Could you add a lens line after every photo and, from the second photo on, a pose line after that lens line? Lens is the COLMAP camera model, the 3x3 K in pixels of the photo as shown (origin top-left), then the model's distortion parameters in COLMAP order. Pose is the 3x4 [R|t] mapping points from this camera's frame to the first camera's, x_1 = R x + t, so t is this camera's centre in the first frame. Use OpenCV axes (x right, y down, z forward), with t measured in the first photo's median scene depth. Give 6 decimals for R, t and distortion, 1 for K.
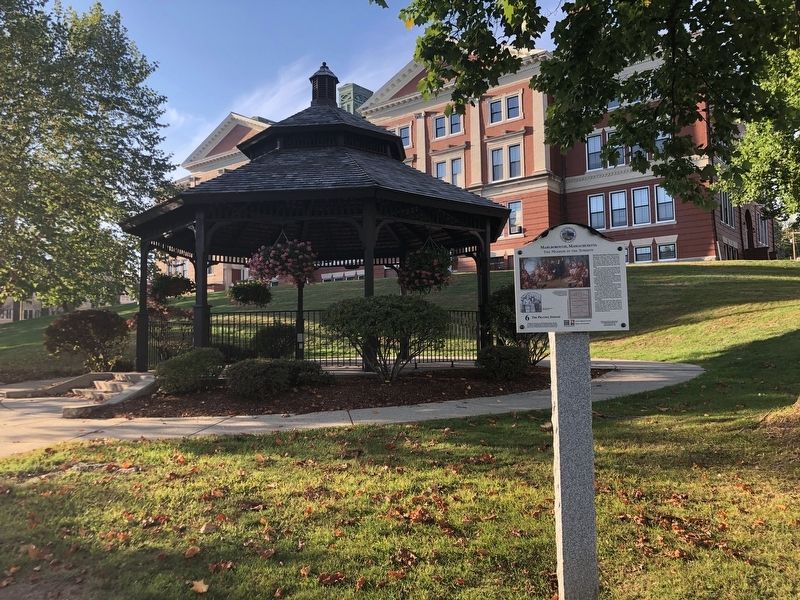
lens RADIAL K [[647.7, 0, 398.2], [0, 647.7, 291.1], [0, 0, 1]] dist [0.073008, -0.003520]
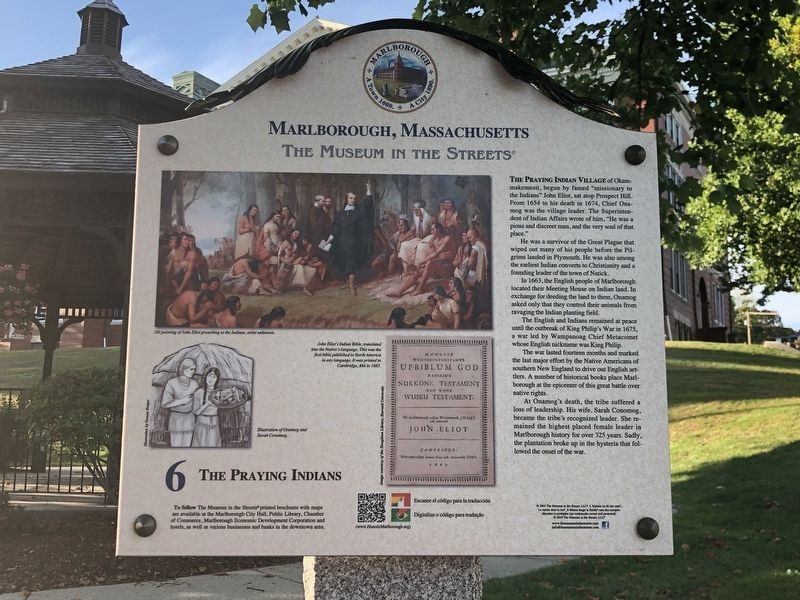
lens RADIAL K [[886.1, 0, 400.0], [0, 886.1, 300.0], [0, 0, 1]] dist [0.090140, -0.009280]
pose [[0.984893, 0.053875, 0.164568, 0.068163], [-0.041228, 0.995996, -0.079327, 0.002329], [-0.168183, 0.071343, 0.983171, 0.226978]]
